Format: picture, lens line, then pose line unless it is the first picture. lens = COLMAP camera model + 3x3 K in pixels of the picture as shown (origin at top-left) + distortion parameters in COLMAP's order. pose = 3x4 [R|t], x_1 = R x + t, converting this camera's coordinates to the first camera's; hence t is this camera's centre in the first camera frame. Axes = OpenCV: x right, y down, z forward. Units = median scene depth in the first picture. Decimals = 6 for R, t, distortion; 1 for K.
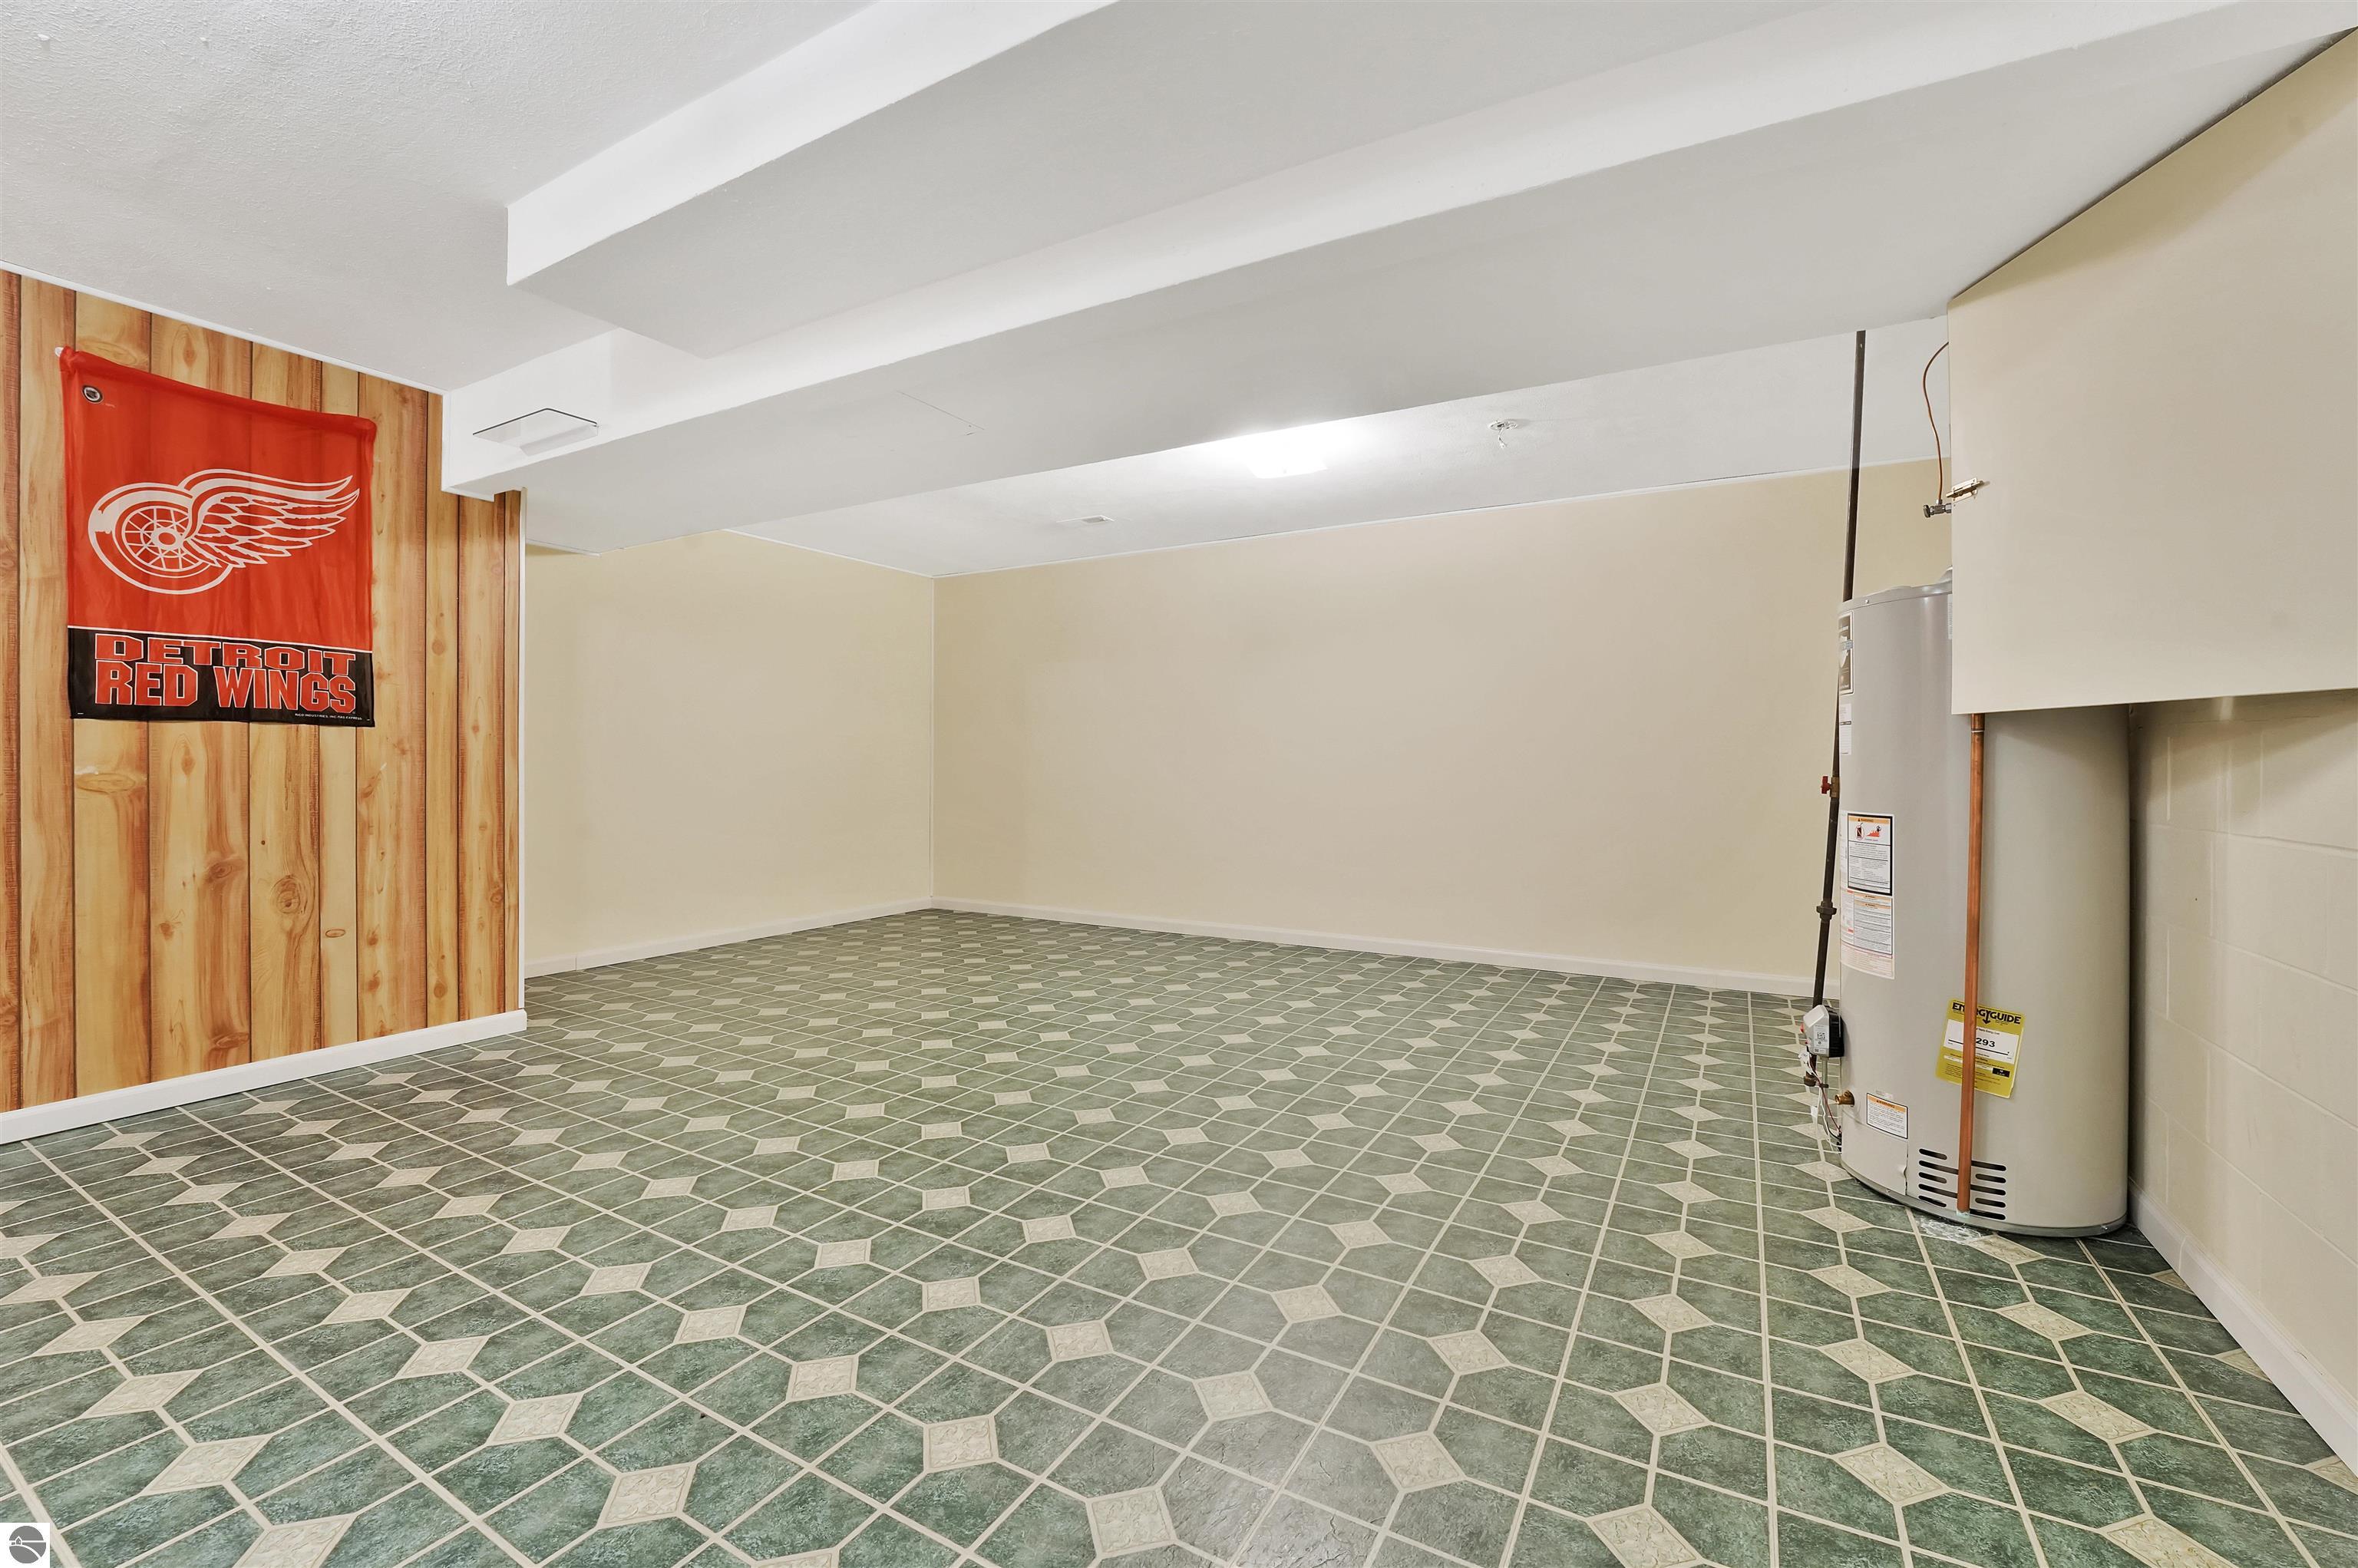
lens RADIAL K [[960.1, 0, 1193.9], [0, 960.1, 780.4], [0, 0, 1]] dist [0.002285, 0.000122]
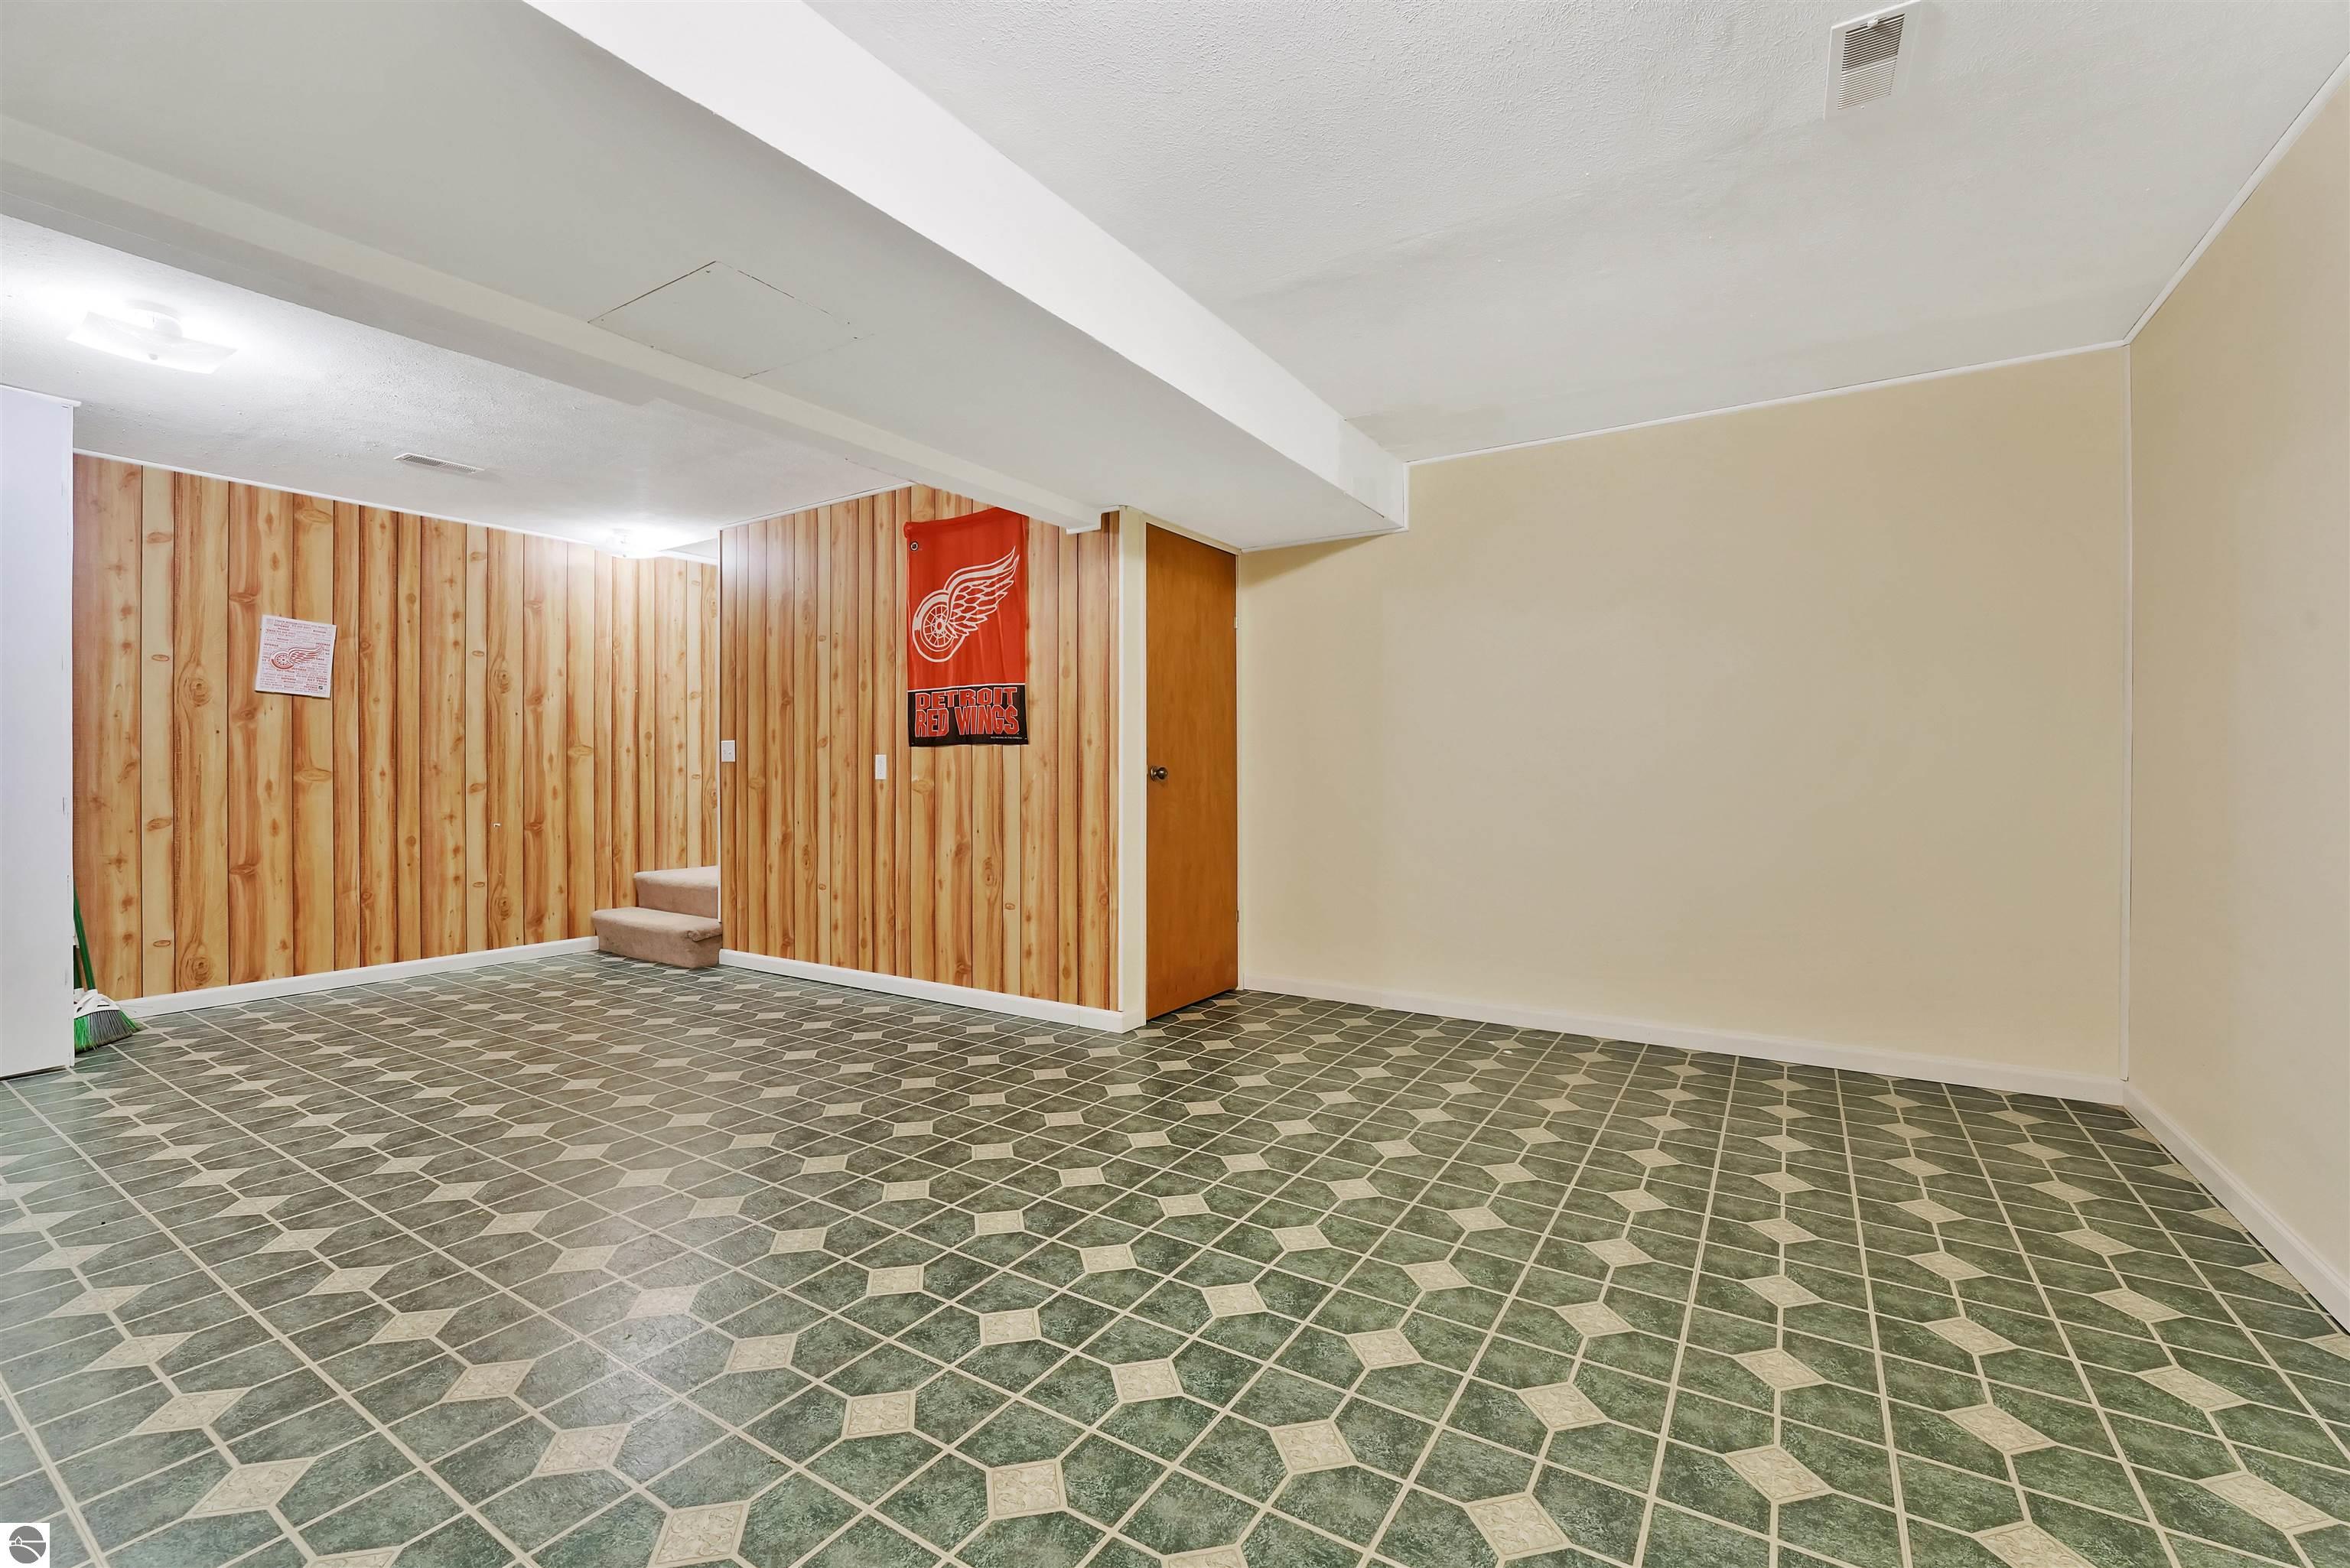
lens RADIAL K [[990.4, 0, 1188.1], [0, 990.4, 773.9], [0, 0, 1]] dist [-0.031892, 0.003707]
pose [[-0.034148, 0.000184, -0.999417, 0.439033], [-0.016938, 0.999856, 0.000763, -0.023944], [0.999273, 0.016954, -0.034140, 1.343772]]
